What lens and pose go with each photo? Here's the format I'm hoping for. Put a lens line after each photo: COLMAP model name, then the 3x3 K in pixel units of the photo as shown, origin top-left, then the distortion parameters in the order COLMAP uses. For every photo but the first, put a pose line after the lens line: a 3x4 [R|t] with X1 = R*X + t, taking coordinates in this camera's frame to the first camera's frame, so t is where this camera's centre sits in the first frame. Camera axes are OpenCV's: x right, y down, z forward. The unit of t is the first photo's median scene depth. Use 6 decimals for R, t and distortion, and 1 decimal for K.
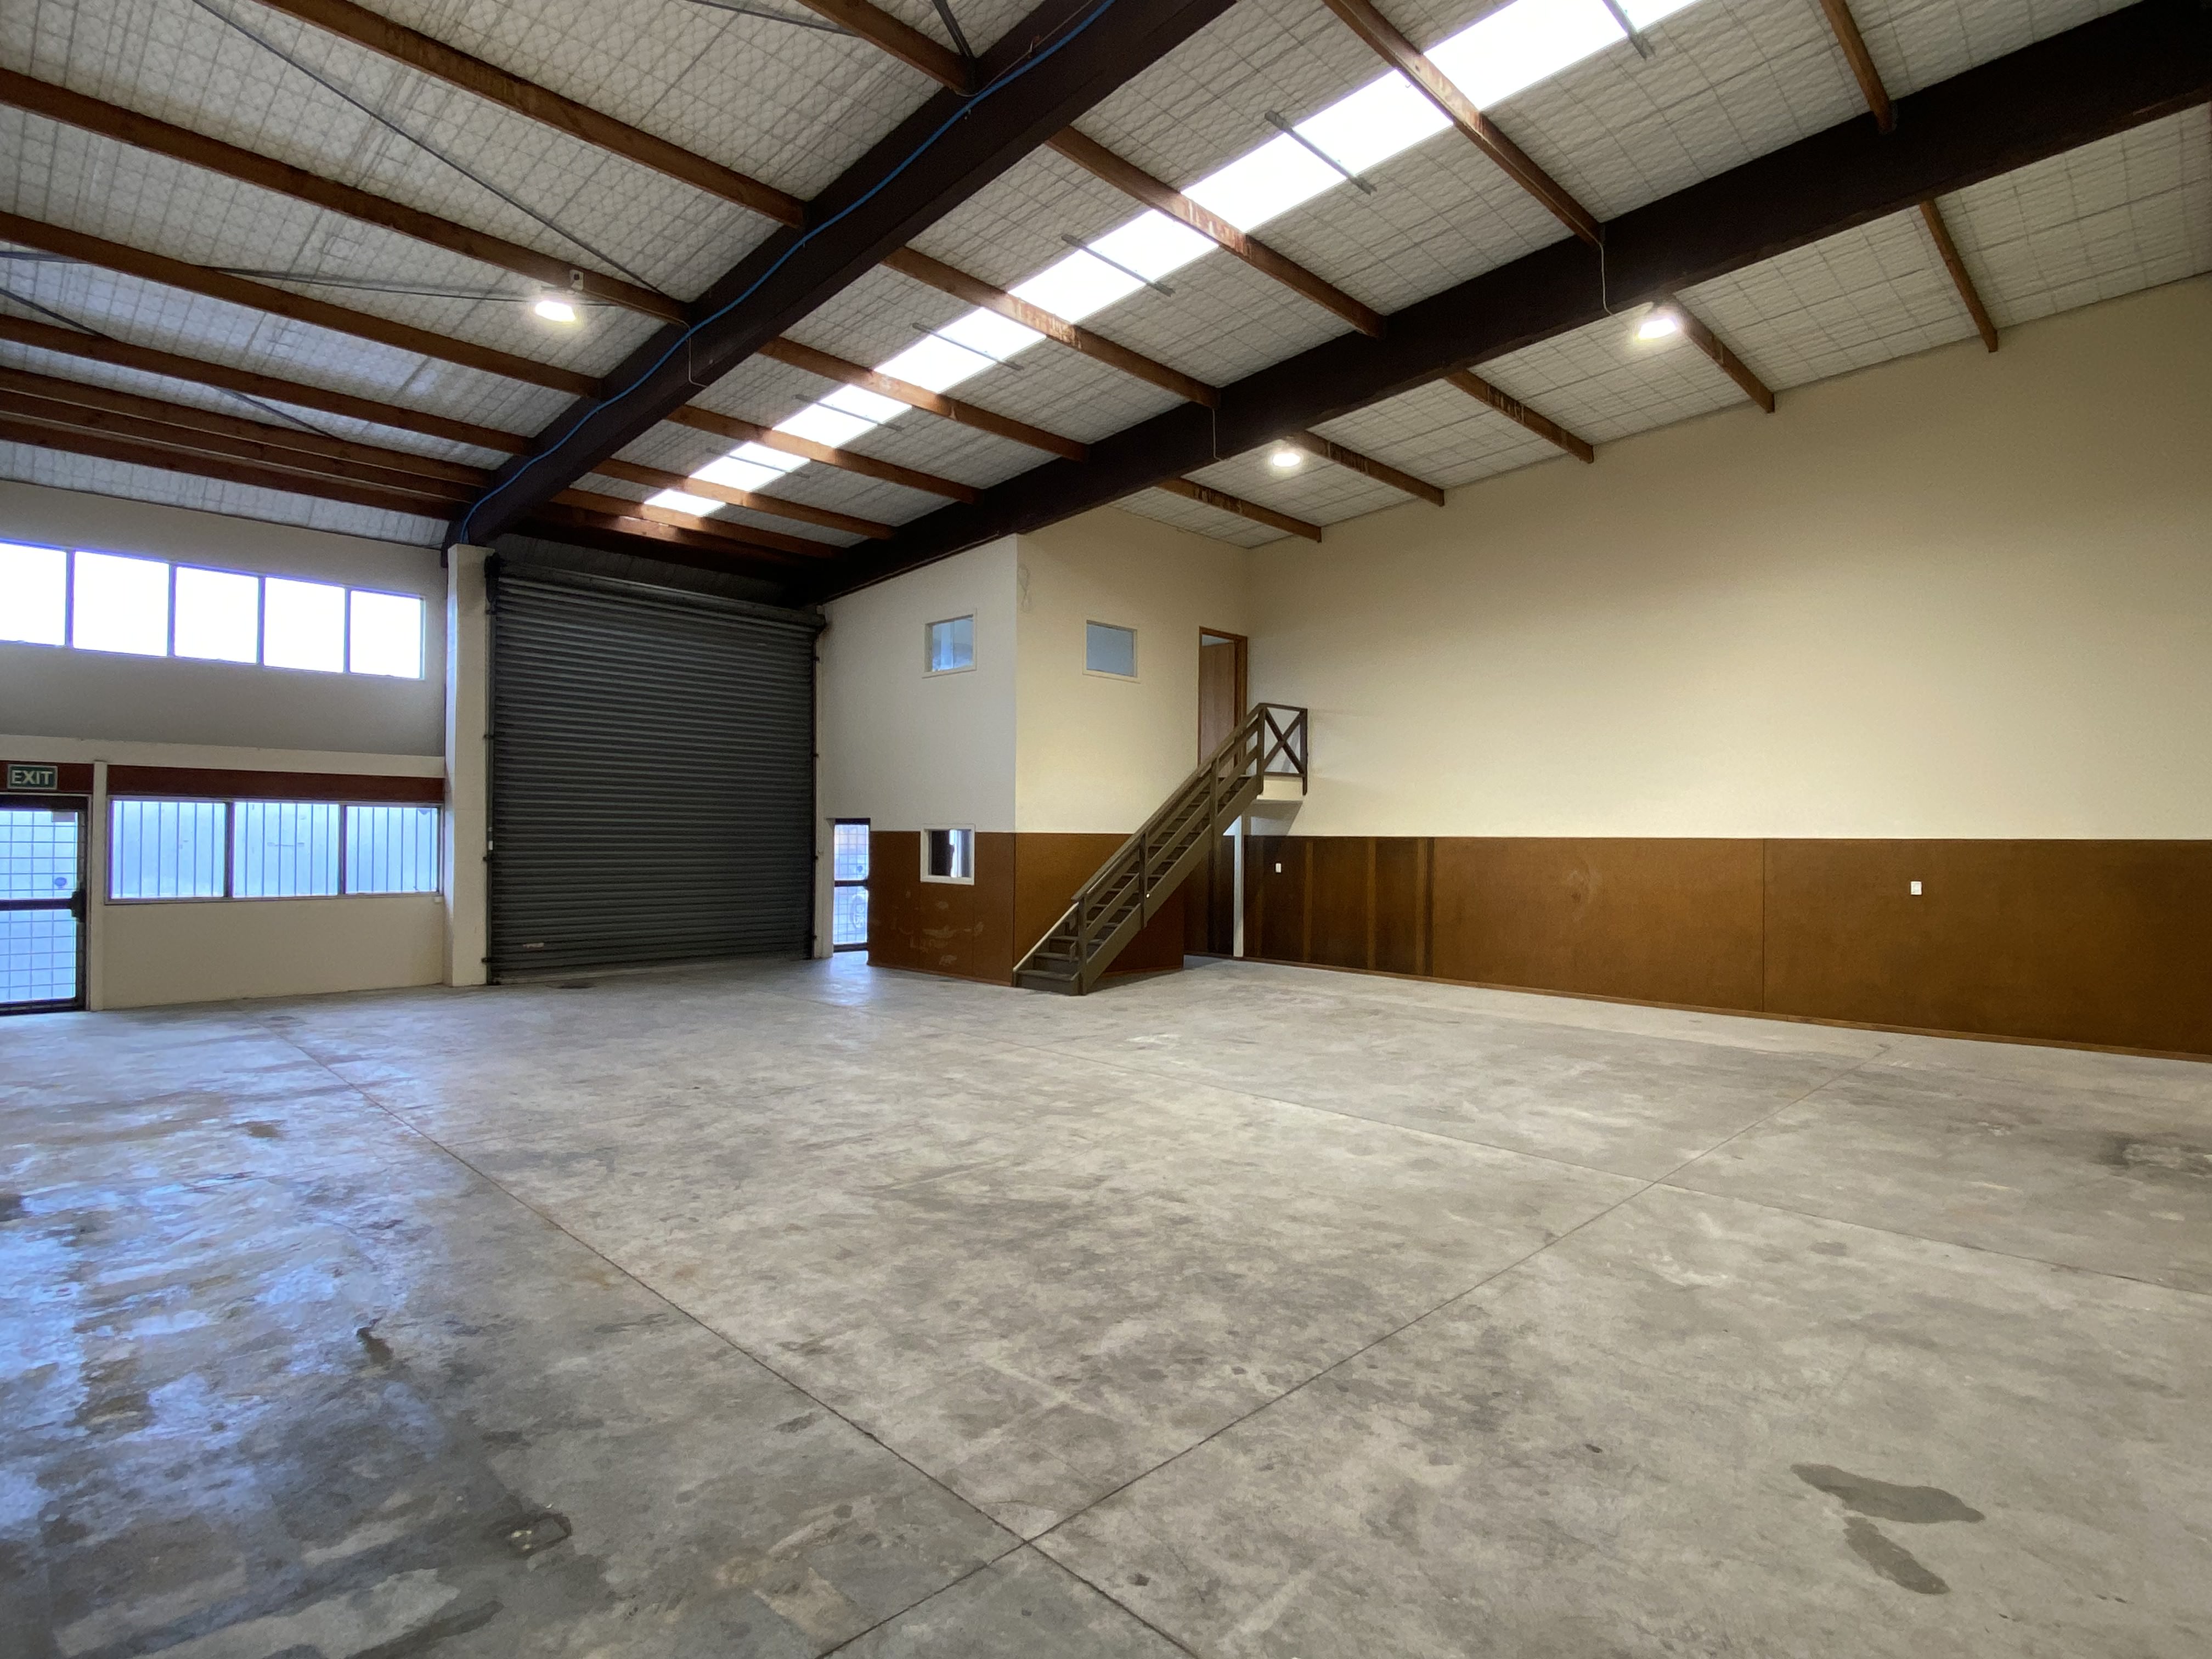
lens RADIAL K [[1151.6, 0, 1048.4], [0, 1151.6, 855.1], [0, 0, 1]] dist [0.002447, 0.000024]
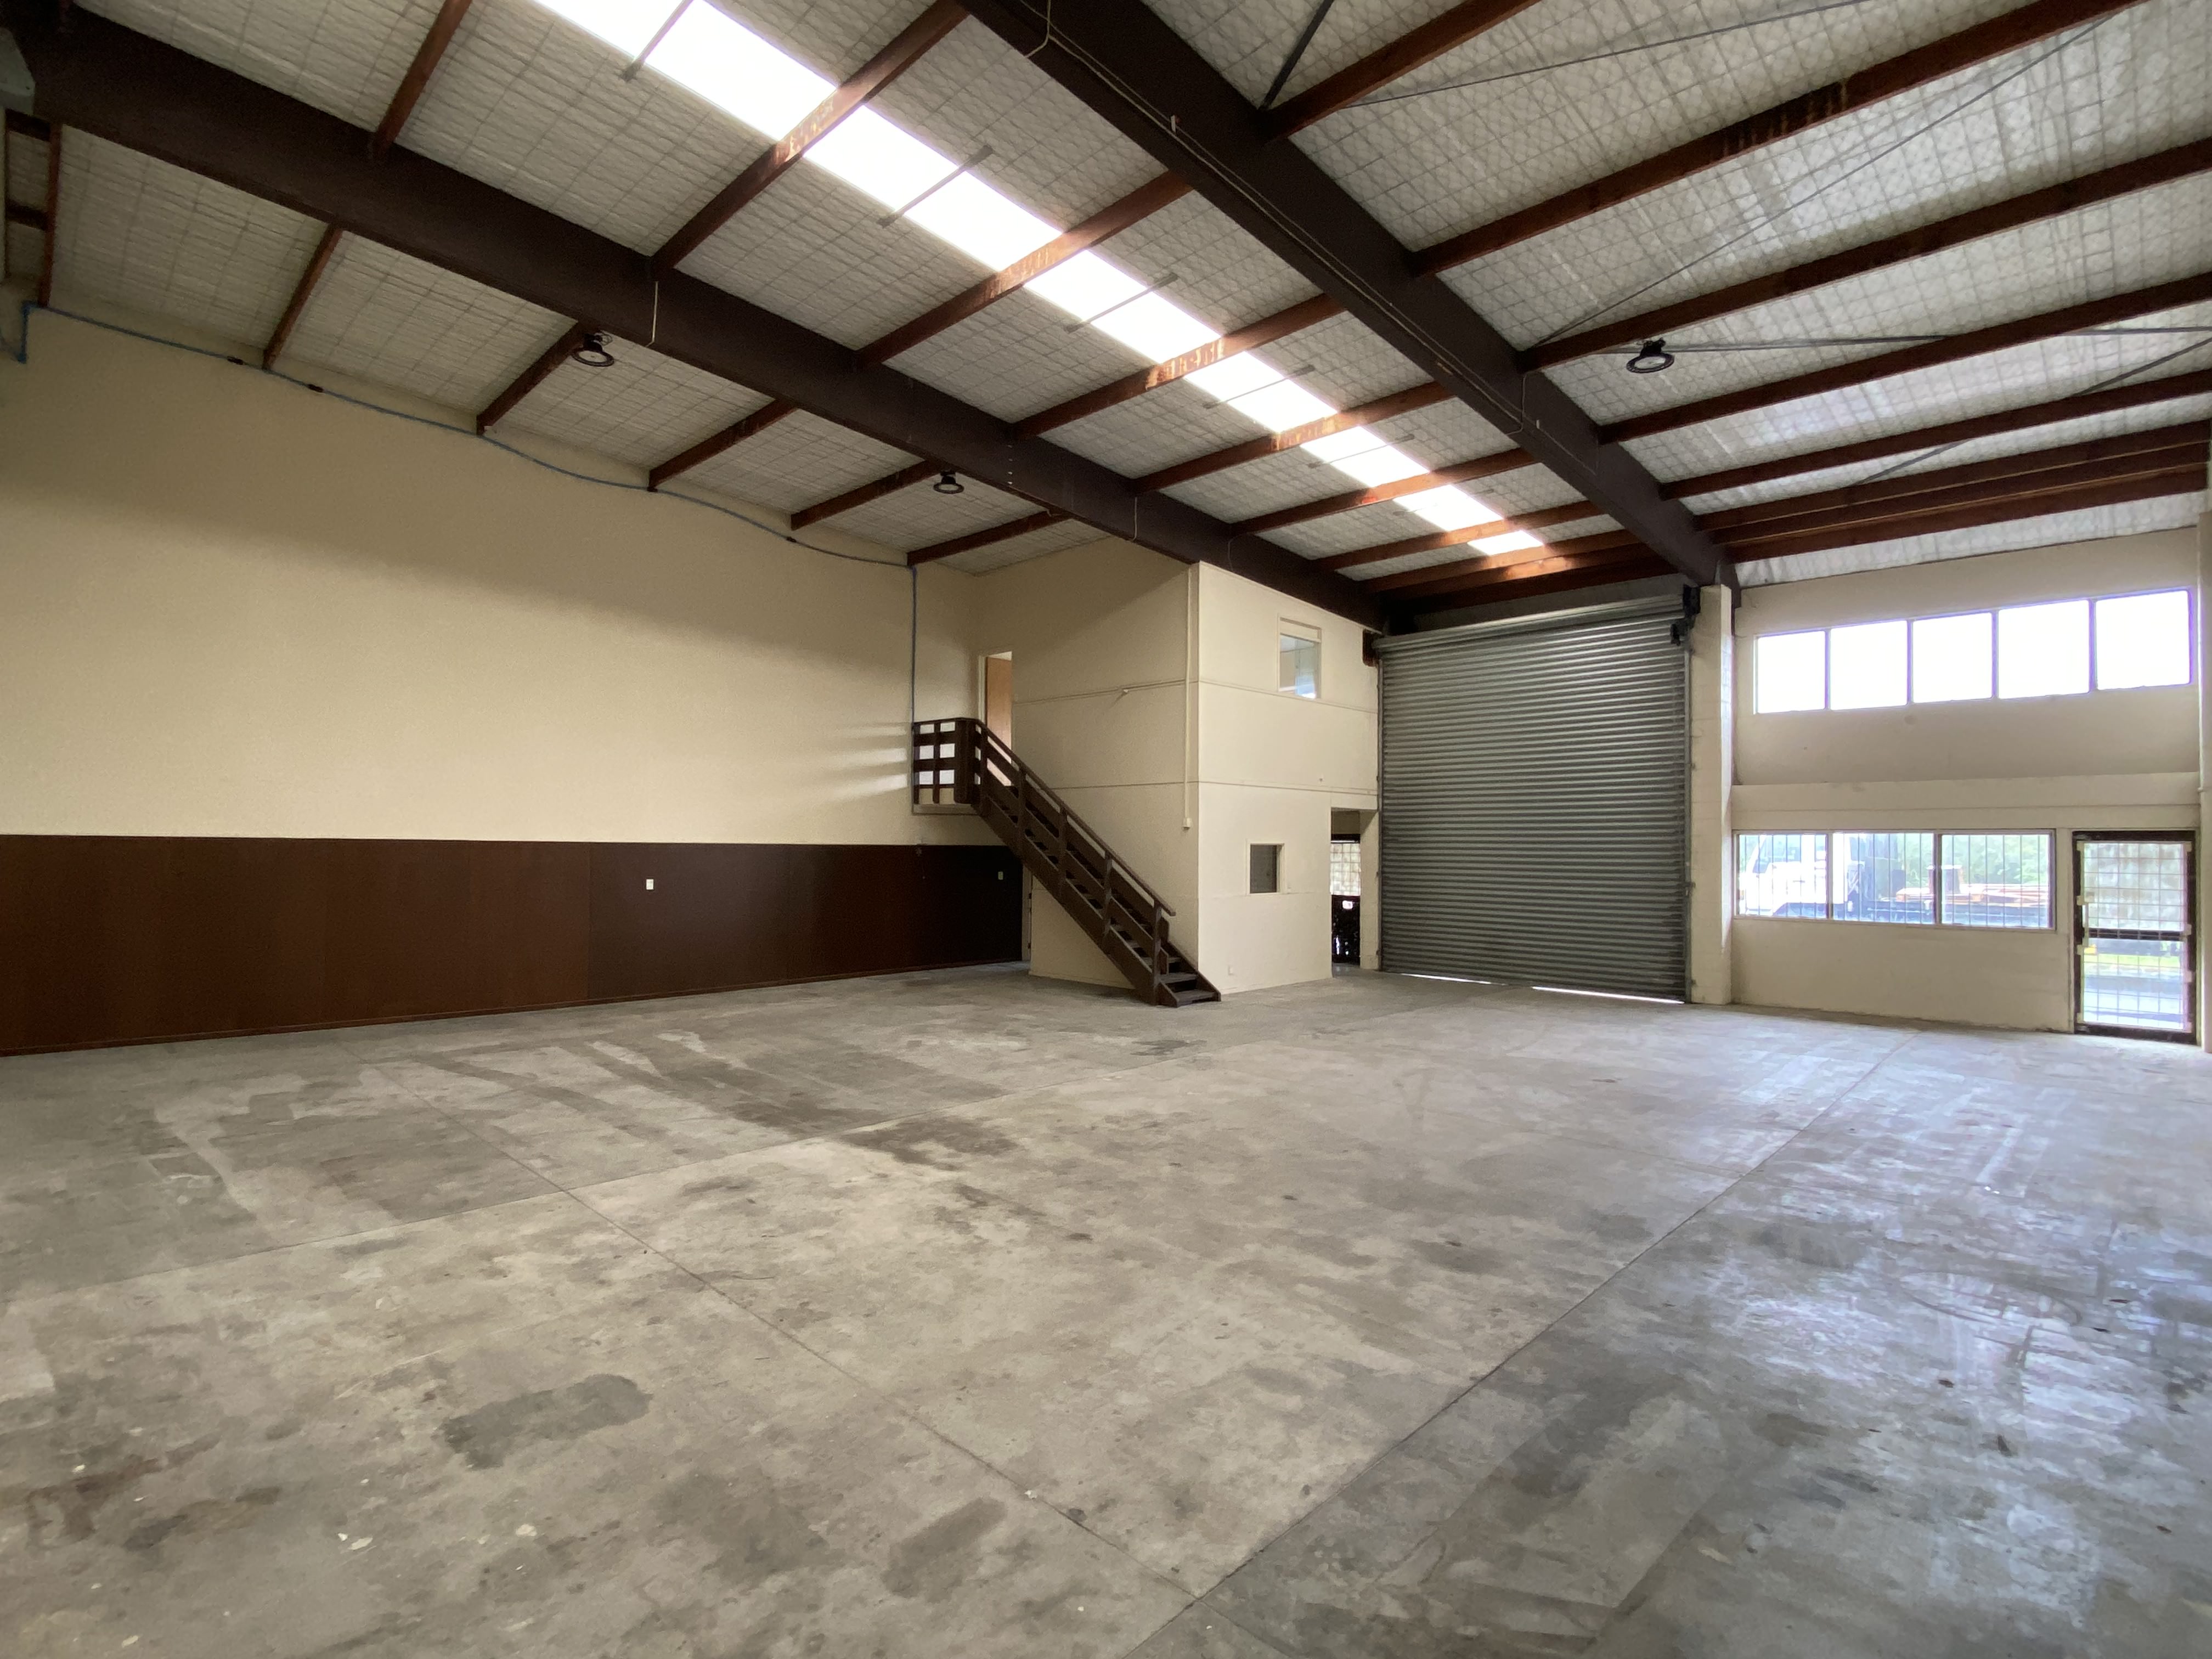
lens RADIAL K [[1051.4, 0, 1106.0], [0, 1051.4, 829.5], [0, 0, 1]] dist [-0.002456, -0.000388]
pose [[0.047291, -0.034291, -0.998292, 1.414726], [-0.022882, 0.999111, -0.035403, 0.001233], [0.998619, 0.024517, 0.046464, 1.344610]]
